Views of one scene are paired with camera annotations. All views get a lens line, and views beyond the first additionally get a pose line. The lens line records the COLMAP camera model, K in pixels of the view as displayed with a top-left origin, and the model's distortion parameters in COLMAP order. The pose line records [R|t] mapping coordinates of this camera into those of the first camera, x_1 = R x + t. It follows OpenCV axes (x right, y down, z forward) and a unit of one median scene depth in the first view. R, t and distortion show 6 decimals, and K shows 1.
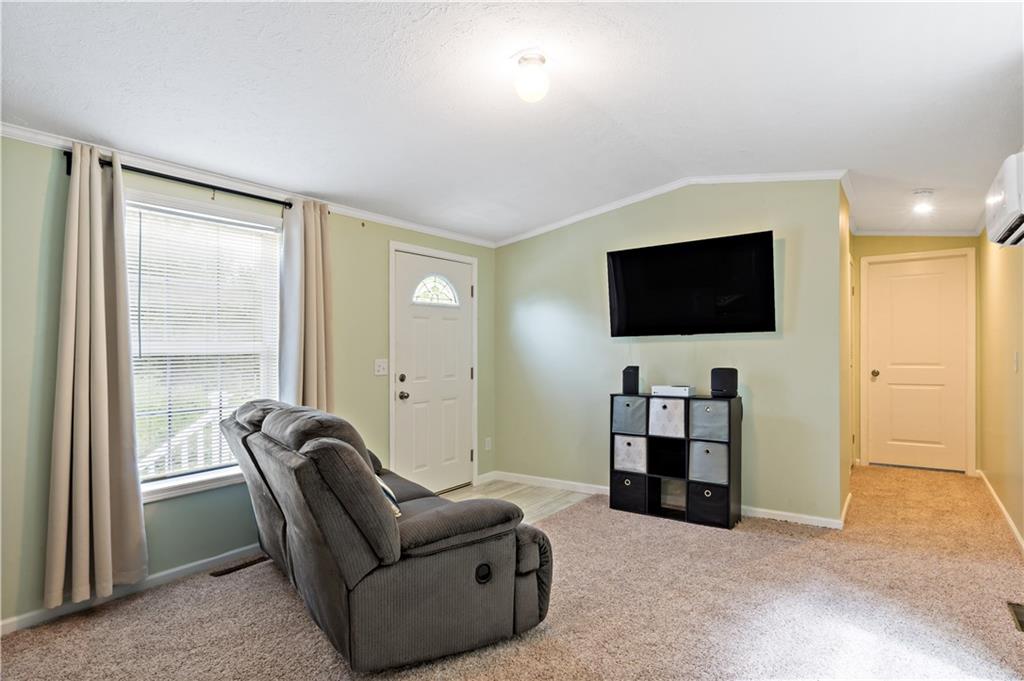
lens RADIAL K [[542.7, 0, 512.0], [0, 542.7, 340.5], [0, 0, 1]] dist [0.002850, 0.000475]
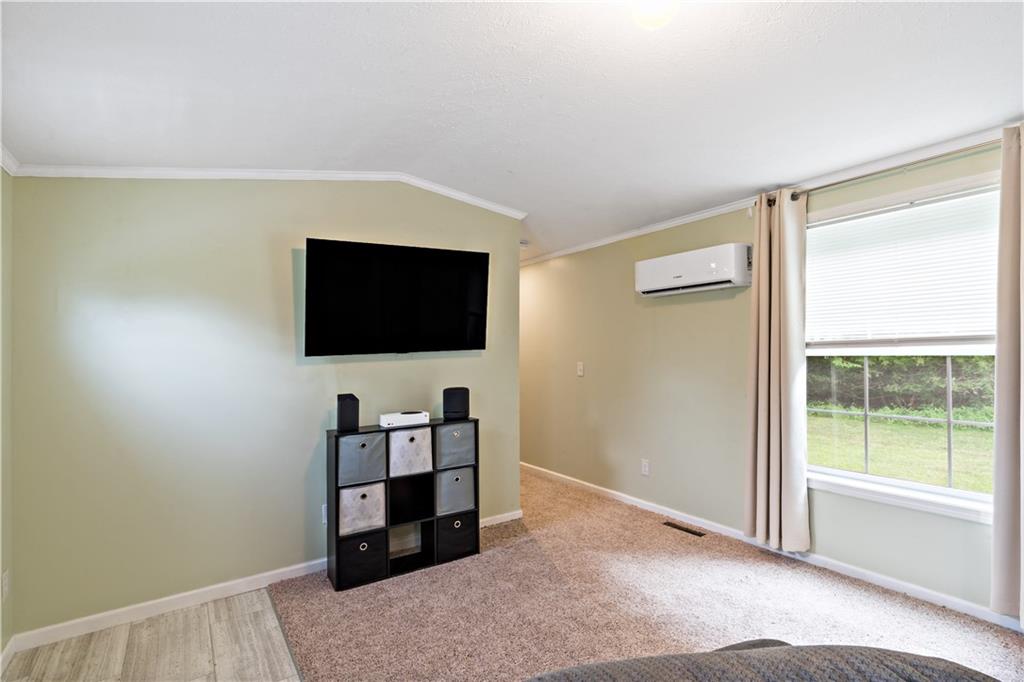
lens RADIAL K [[504.3, 0, 510.1], [0, 504.3, 352.3], [0, 0, 1]] dist [-0.000778, 0.000093]
pose [[0.363028, -0.007098, 0.931751, -0.382284], [0.008001, 0.999958, 0.004500, -0.014427], [-0.931744, 0.005821, 0.363070, 0.564152]]
